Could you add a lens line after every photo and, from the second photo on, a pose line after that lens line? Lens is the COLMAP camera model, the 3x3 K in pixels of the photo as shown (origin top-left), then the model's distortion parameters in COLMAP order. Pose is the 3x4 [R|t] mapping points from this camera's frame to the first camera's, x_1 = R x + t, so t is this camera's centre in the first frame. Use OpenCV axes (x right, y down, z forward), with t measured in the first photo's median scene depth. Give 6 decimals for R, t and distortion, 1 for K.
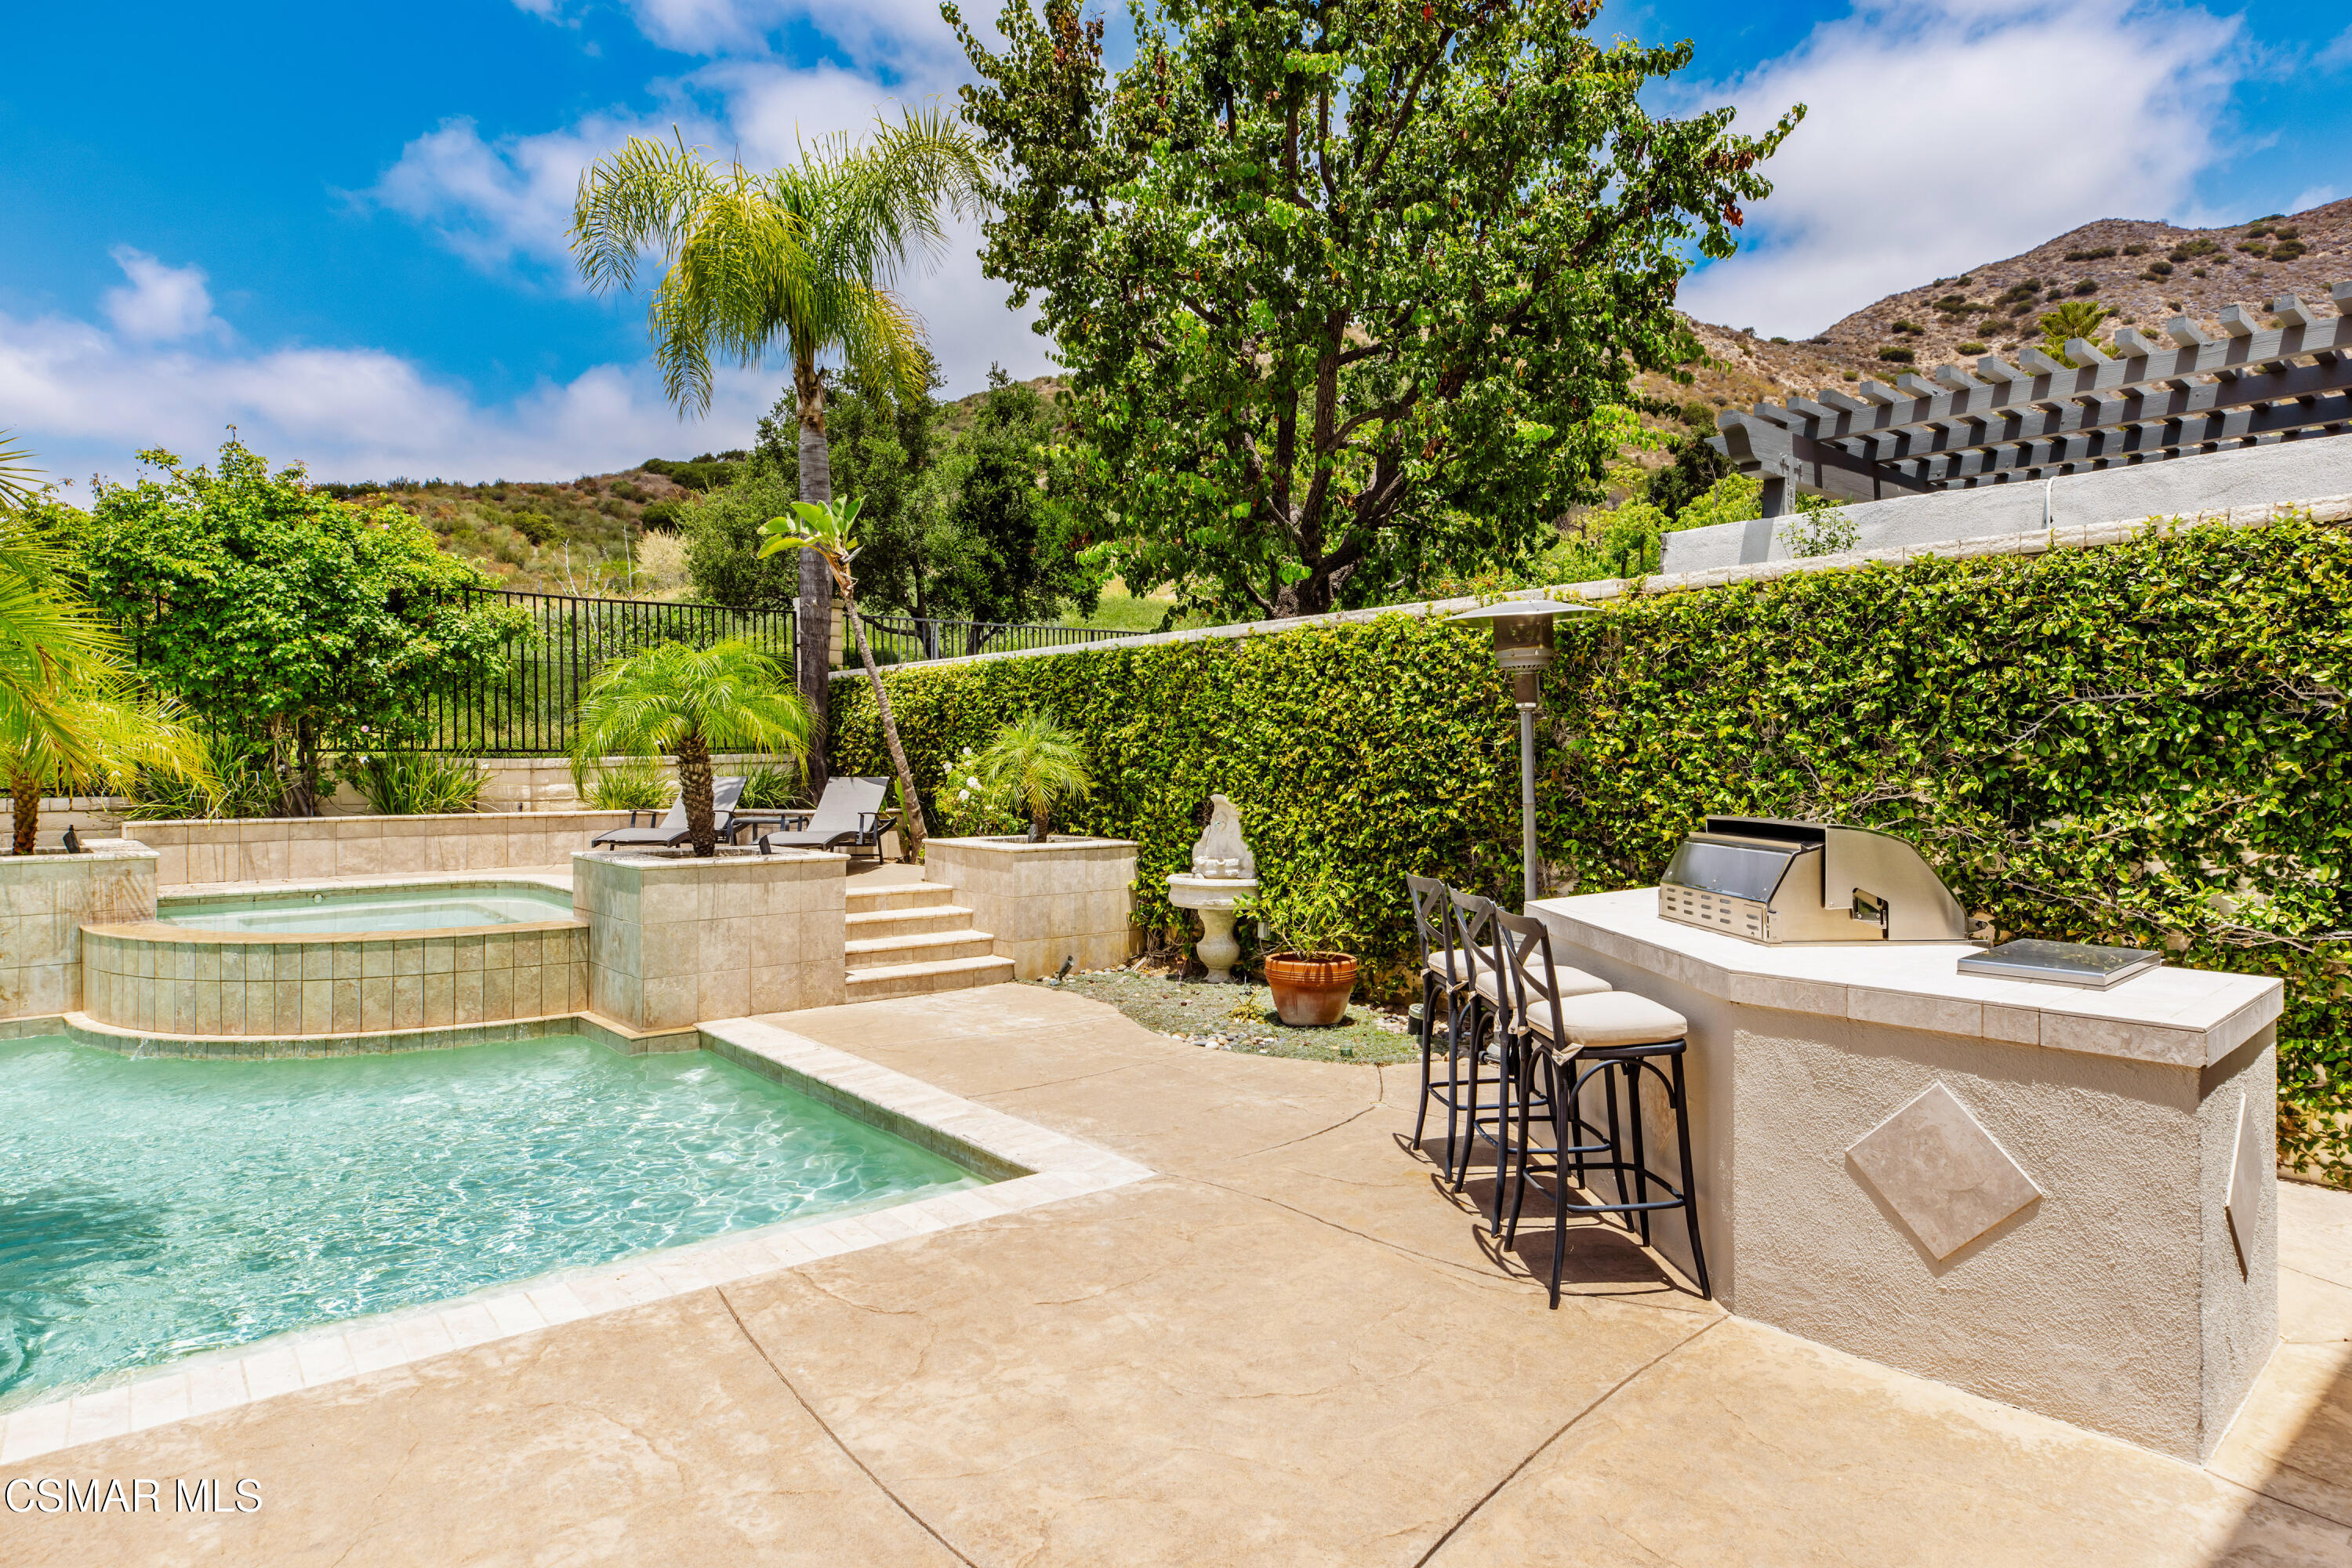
lens RADIAL K [[1334.9, 0, 1175.3], [0, 1334.9, 776.4], [0, 0, 1]] dist [0.002096, 0.000205]
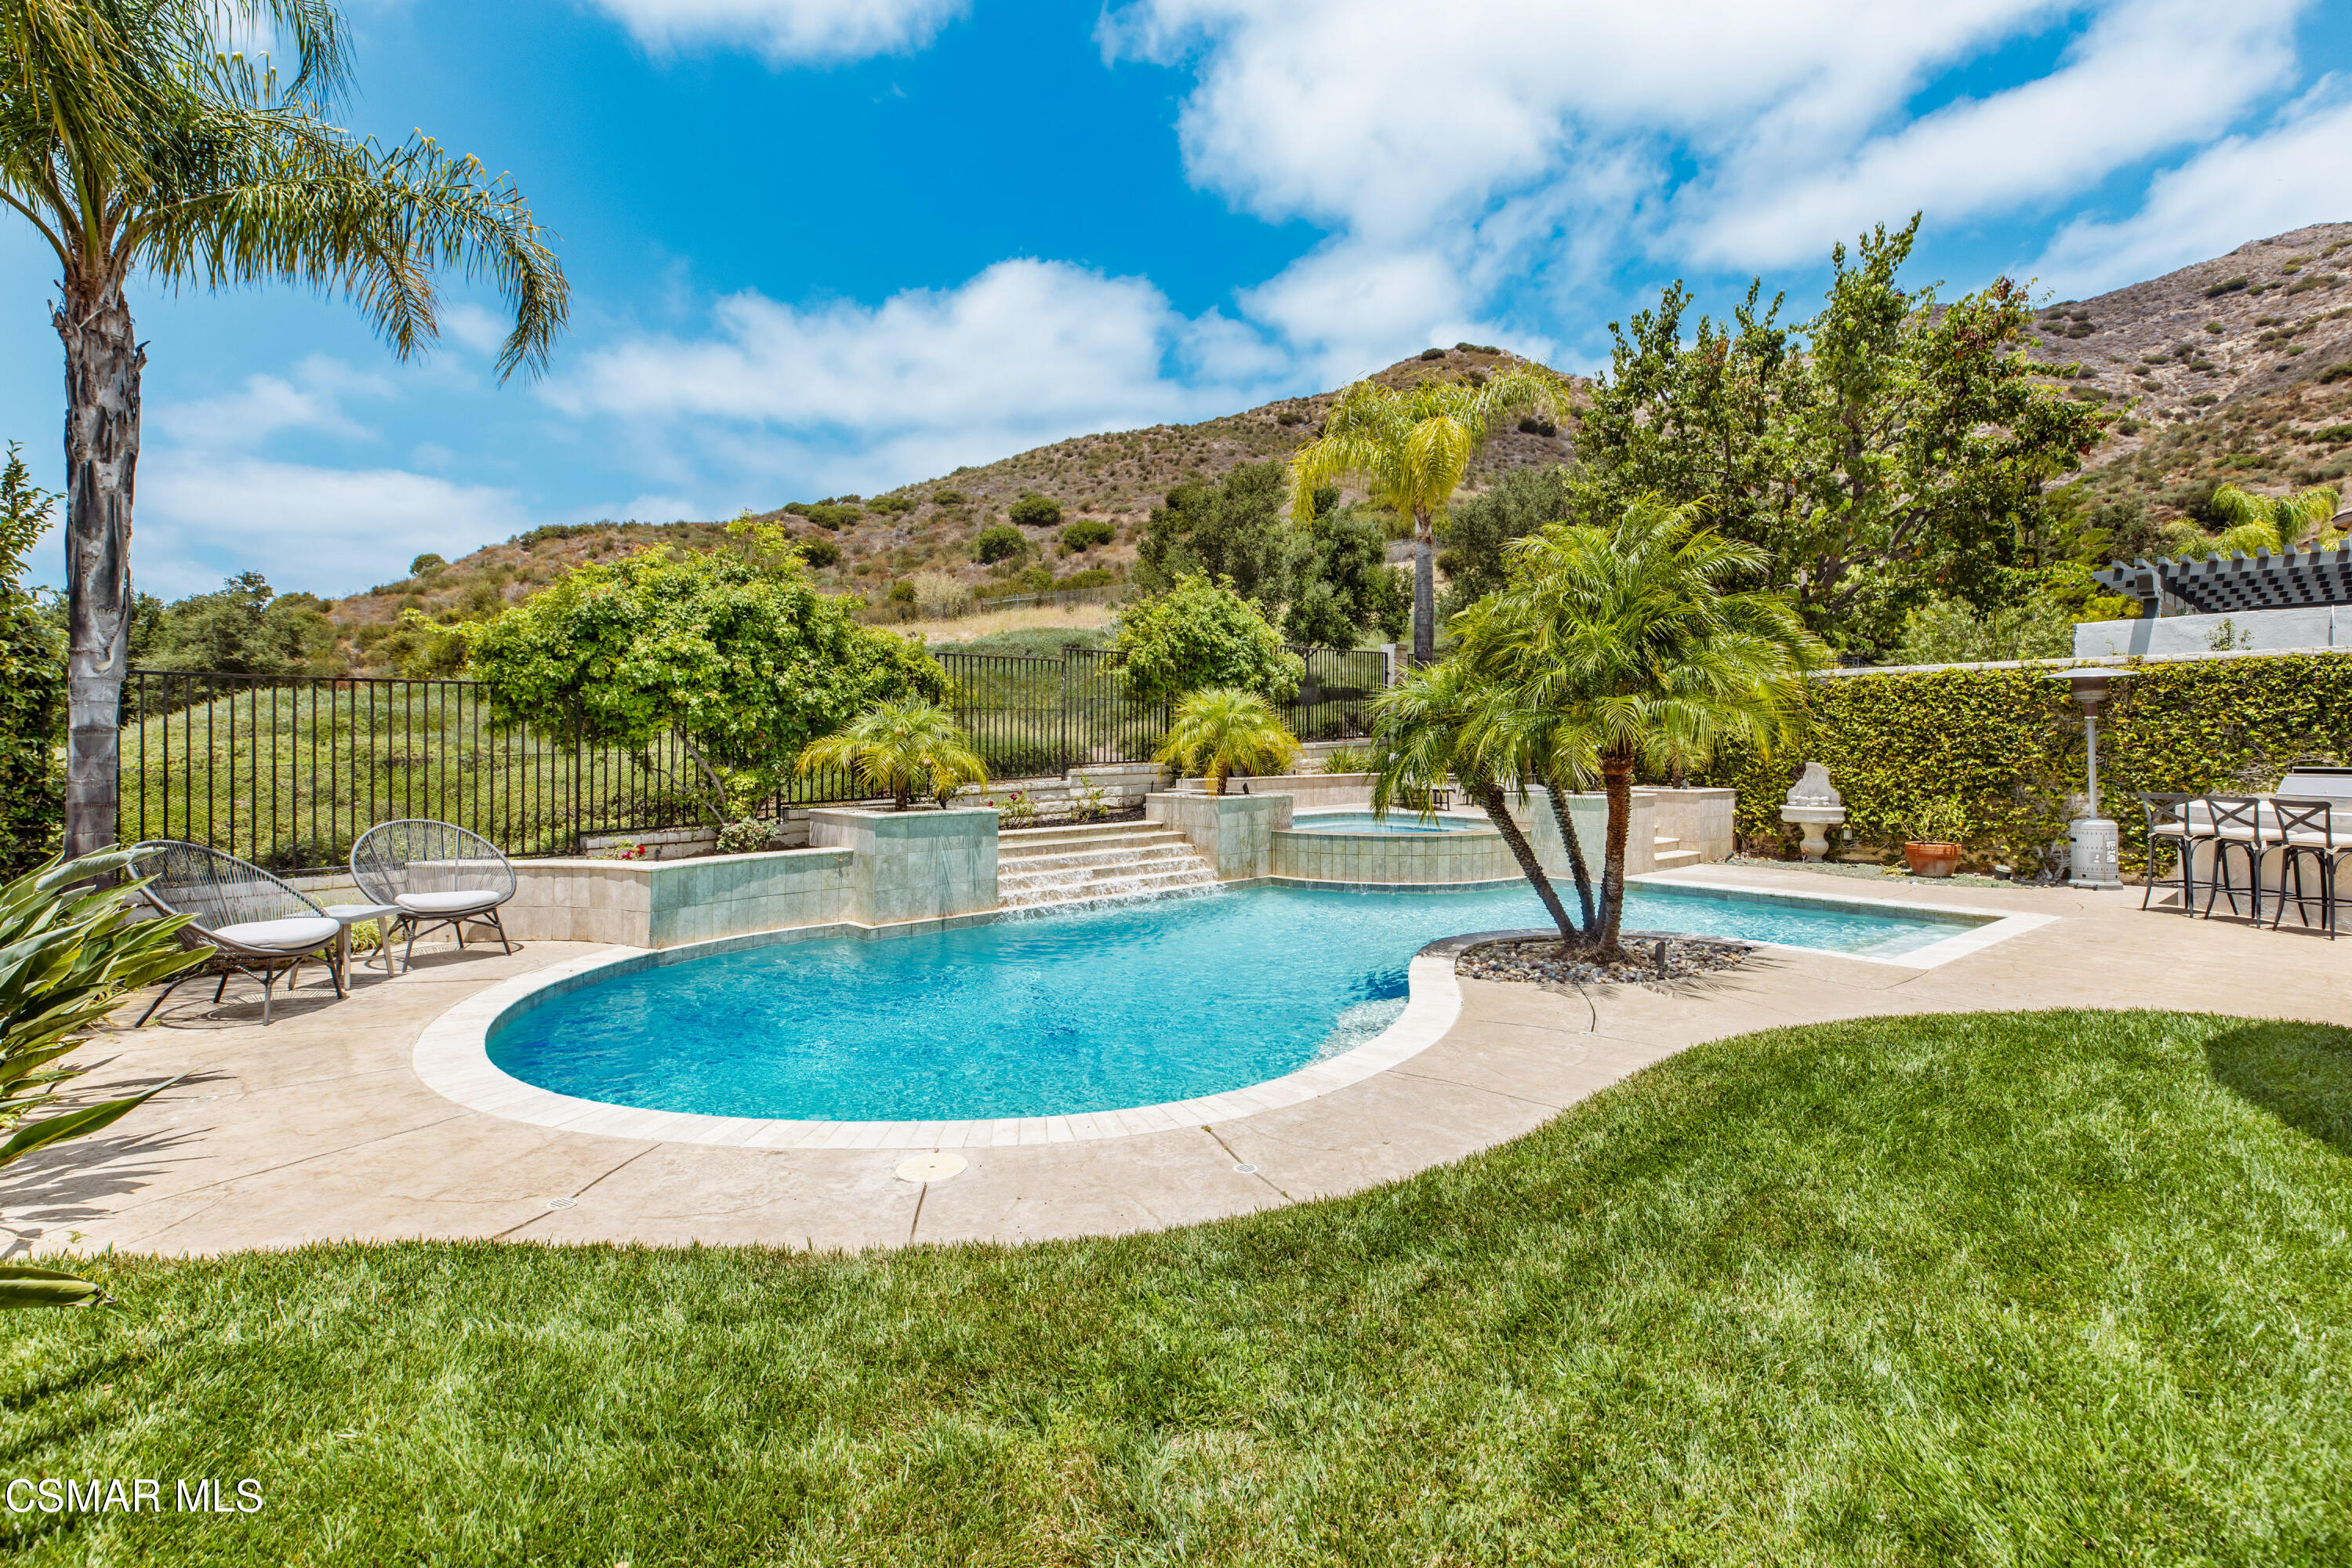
lens RADIAL K [[1074.2, 0, 1178.0], [0, 1074.2, 762.4], [0, 0, 1]] dist [-0.000194, -0.000106]
pose [[0.999993, -0.003609, -0.000020, -0.889836], [0.003609, 0.999955, 0.008751, -0.002199], [-0.000012, -0.008751, 0.999962, -0.520735]]
